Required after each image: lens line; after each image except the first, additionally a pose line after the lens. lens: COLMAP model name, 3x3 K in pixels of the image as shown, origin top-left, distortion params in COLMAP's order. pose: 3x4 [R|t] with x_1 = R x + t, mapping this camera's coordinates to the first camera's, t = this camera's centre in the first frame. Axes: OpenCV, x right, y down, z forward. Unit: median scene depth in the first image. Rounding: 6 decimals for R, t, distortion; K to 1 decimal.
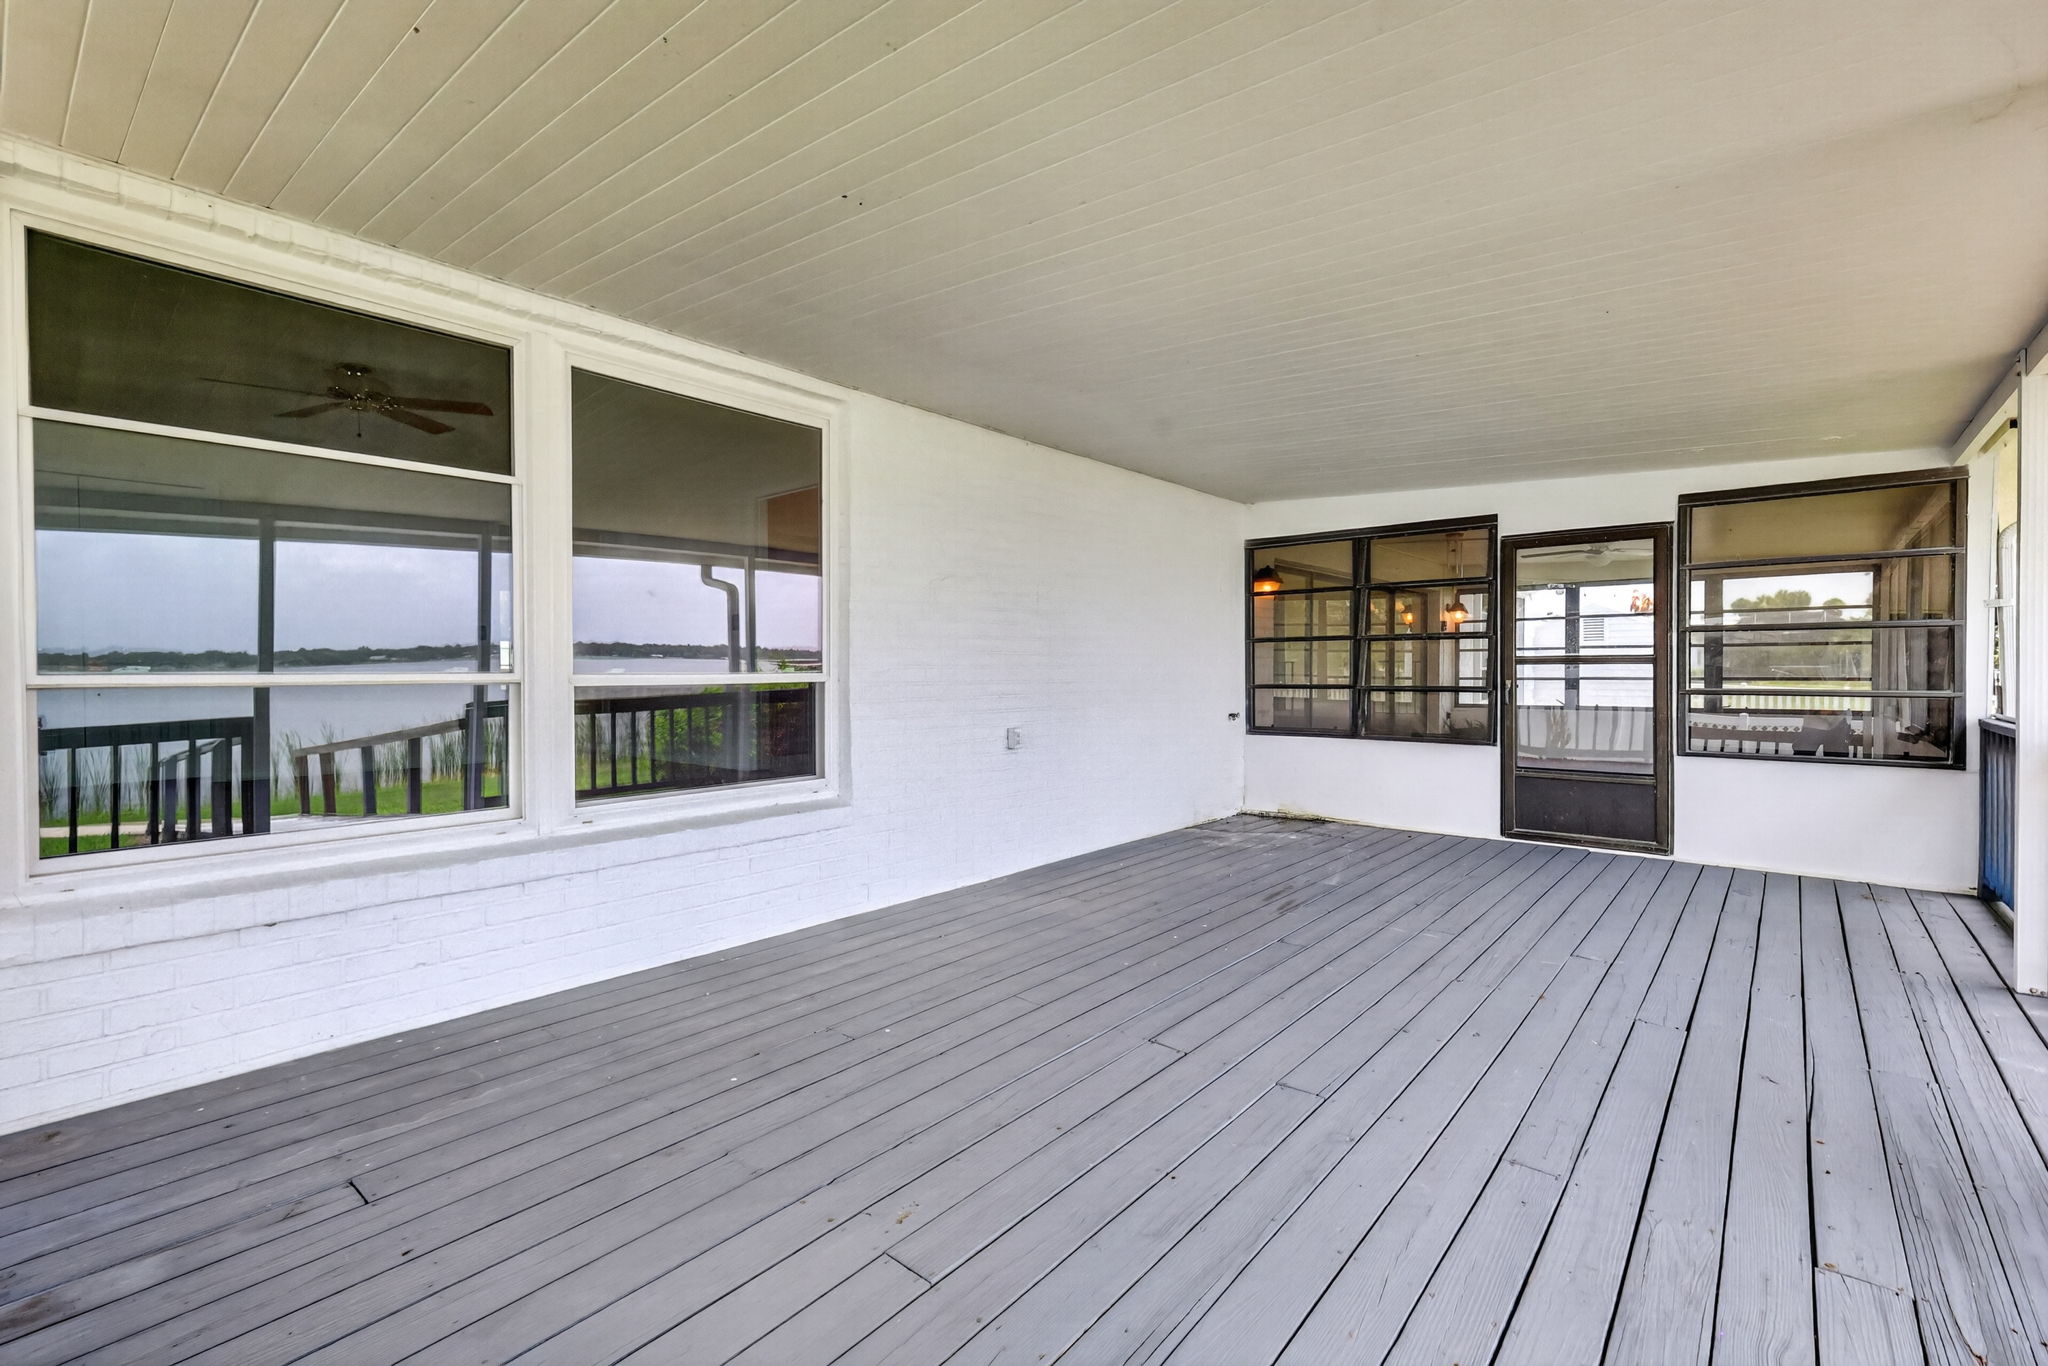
lens RADIAL K [[884.1, 0, 1034.3], [0, 884.1, 678.4], [0, 0, 1]] dist [-0.000282, 0.000066]
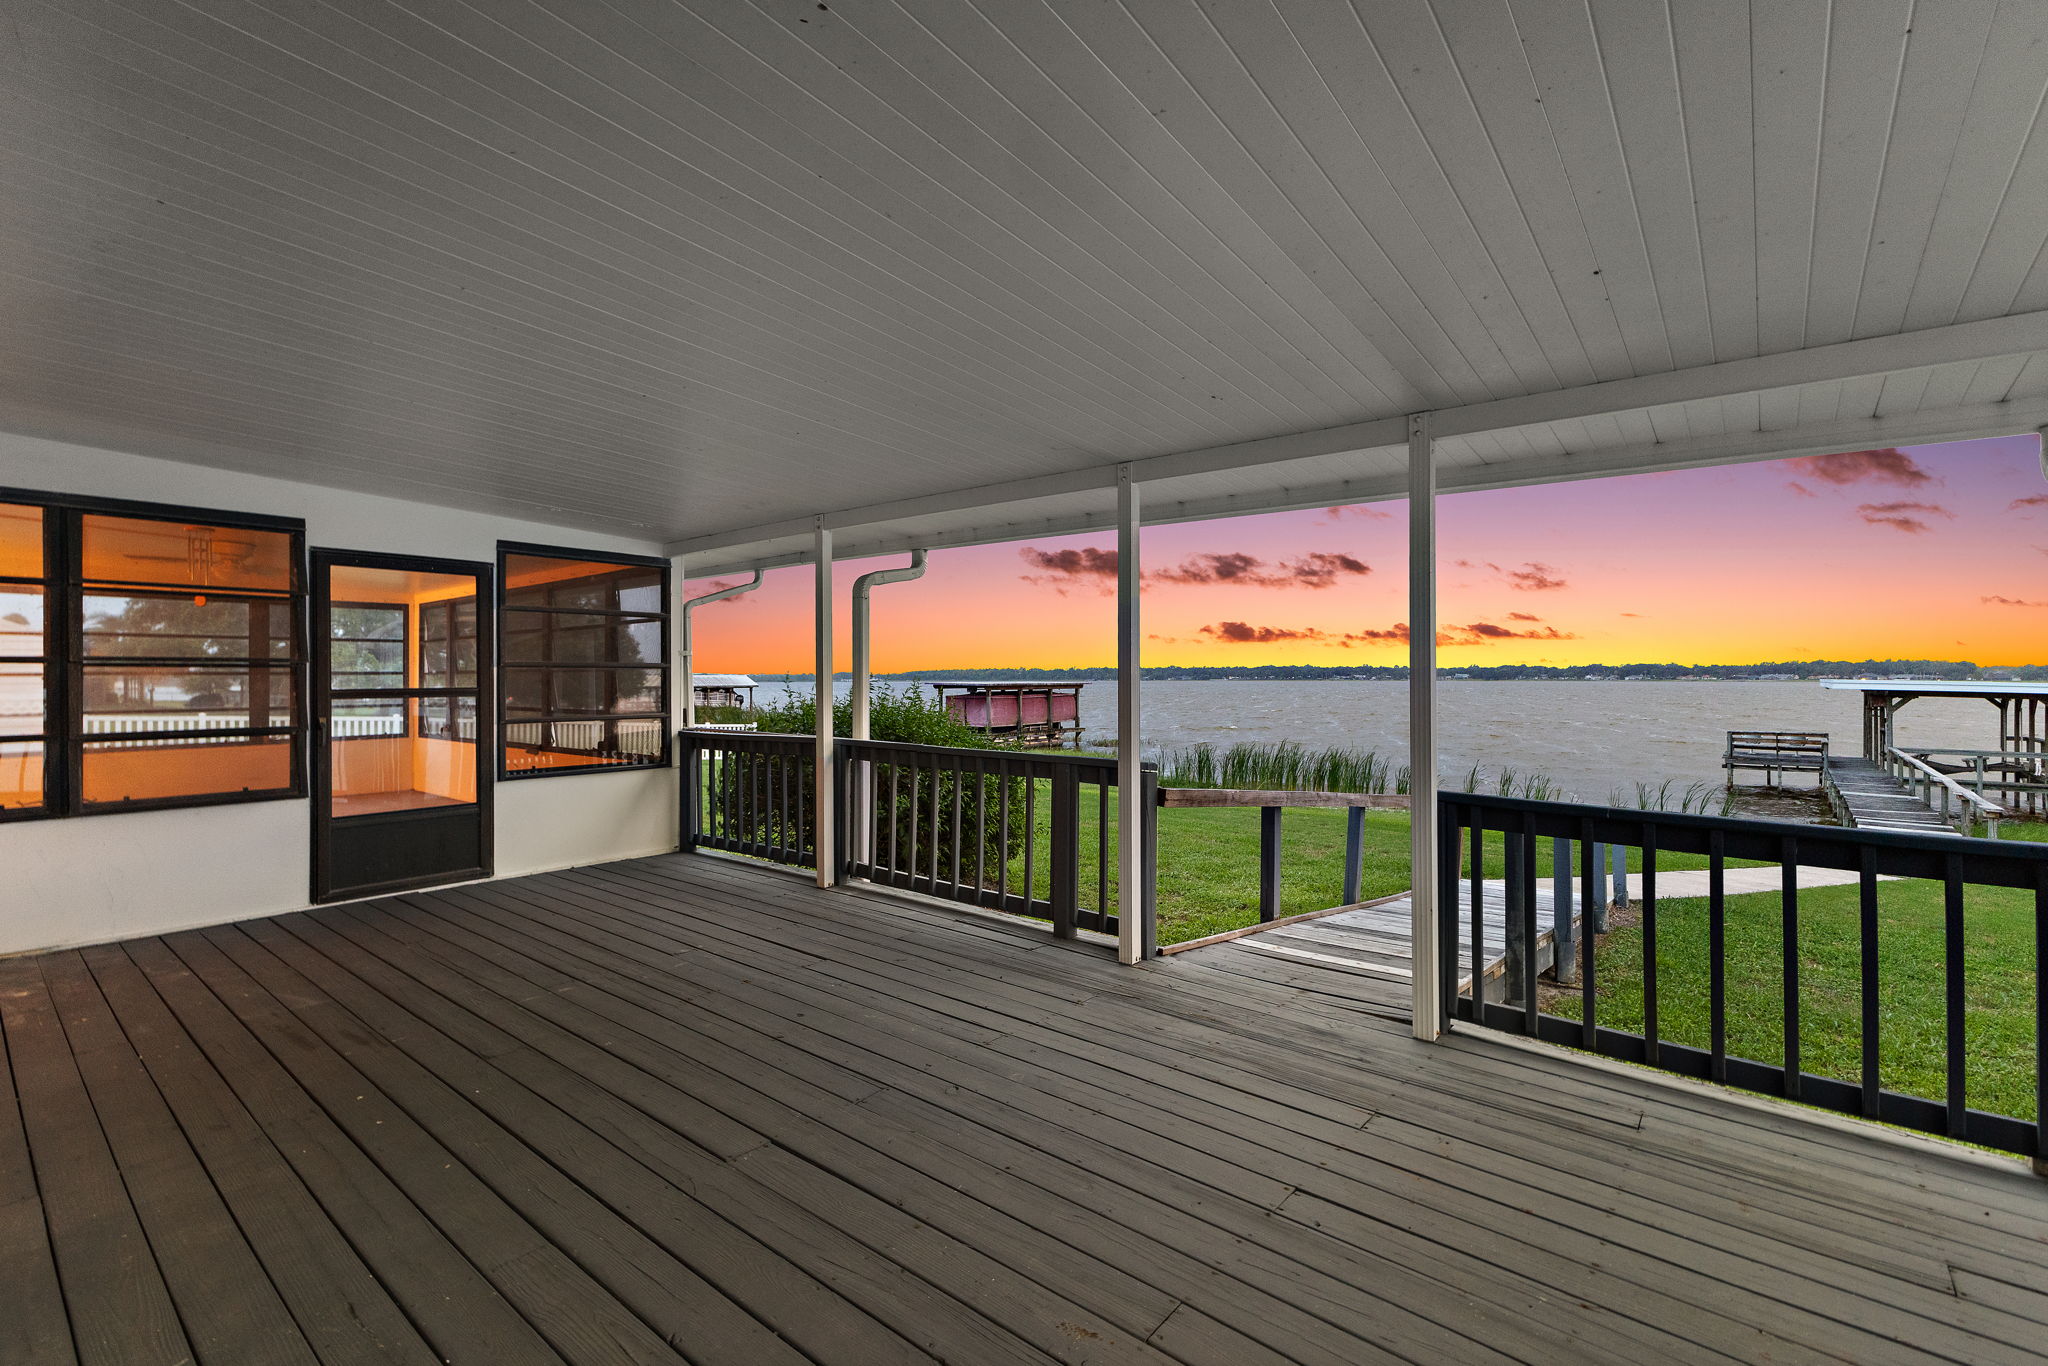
lens RADIAL K [[884.1, 0, 1034.3], [0, 884.1, 678.4], [0, 0, 1]] dist [-0.000282, 0.000066]
pose [[-0.020745, 0.007682, 0.999755, -0.428669], [0.014570, 0.999867, -0.007380, -0.024009], [-0.999679, 0.014413, -0.020854, 0.426236]]
